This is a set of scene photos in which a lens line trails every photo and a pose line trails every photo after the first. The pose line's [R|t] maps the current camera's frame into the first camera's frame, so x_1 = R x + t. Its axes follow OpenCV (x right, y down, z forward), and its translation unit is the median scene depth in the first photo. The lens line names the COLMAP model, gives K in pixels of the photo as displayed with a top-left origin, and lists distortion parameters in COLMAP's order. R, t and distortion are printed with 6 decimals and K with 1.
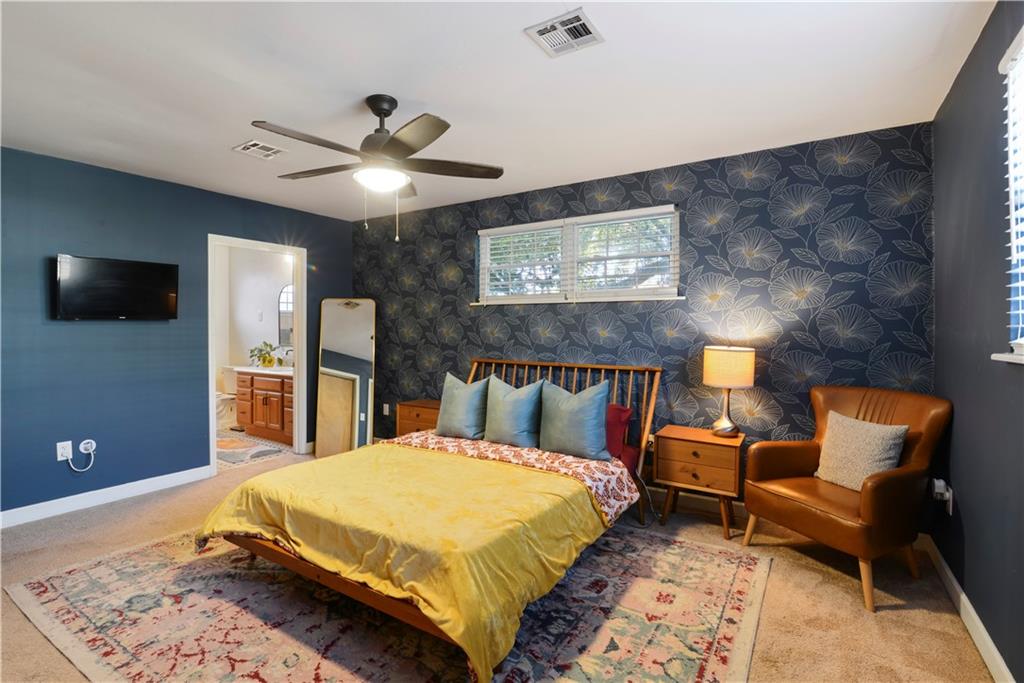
lens RADIAL K [[474.2, 0, 513.1], [0, 474.2, 334.4], [0, 0, 1]] dist [-0.019348, 0.001157]
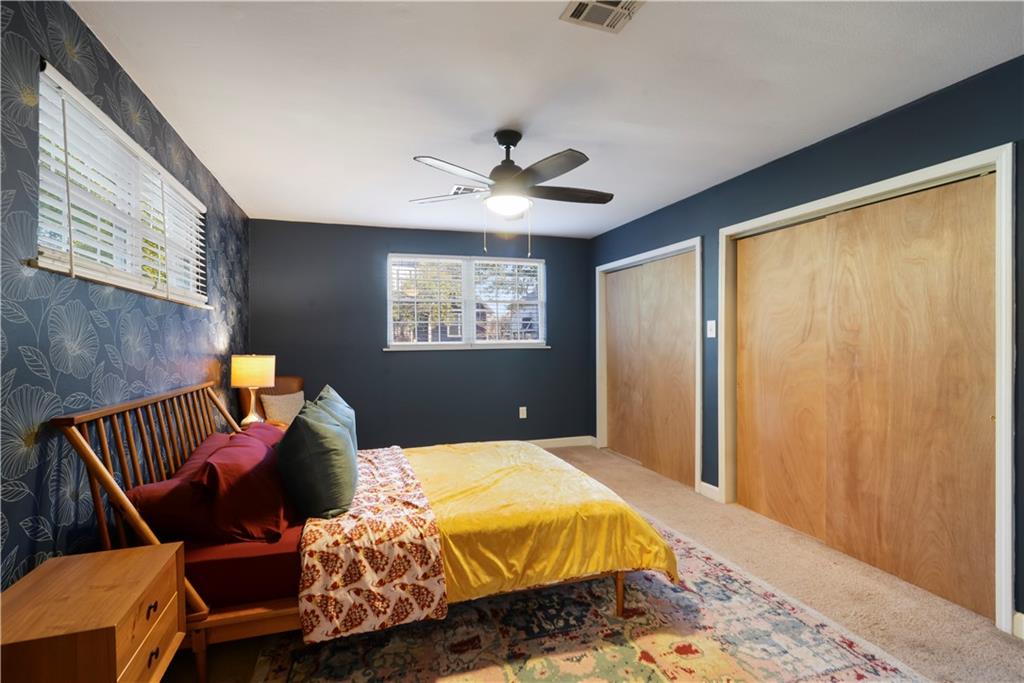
lens RADIAL K [[474.2, 0, 512.5], [0, 474.2, 341.0], [0, 0, 1]] dist [-0.019348, 0.001157]
pose [[-0.771473, 0.006429, 0.636229, -1.088731], [0.018909, 0.999739, 0.012826, -0.015265], [-0.635981, 0.021925, -0.771394, 2.032637]]
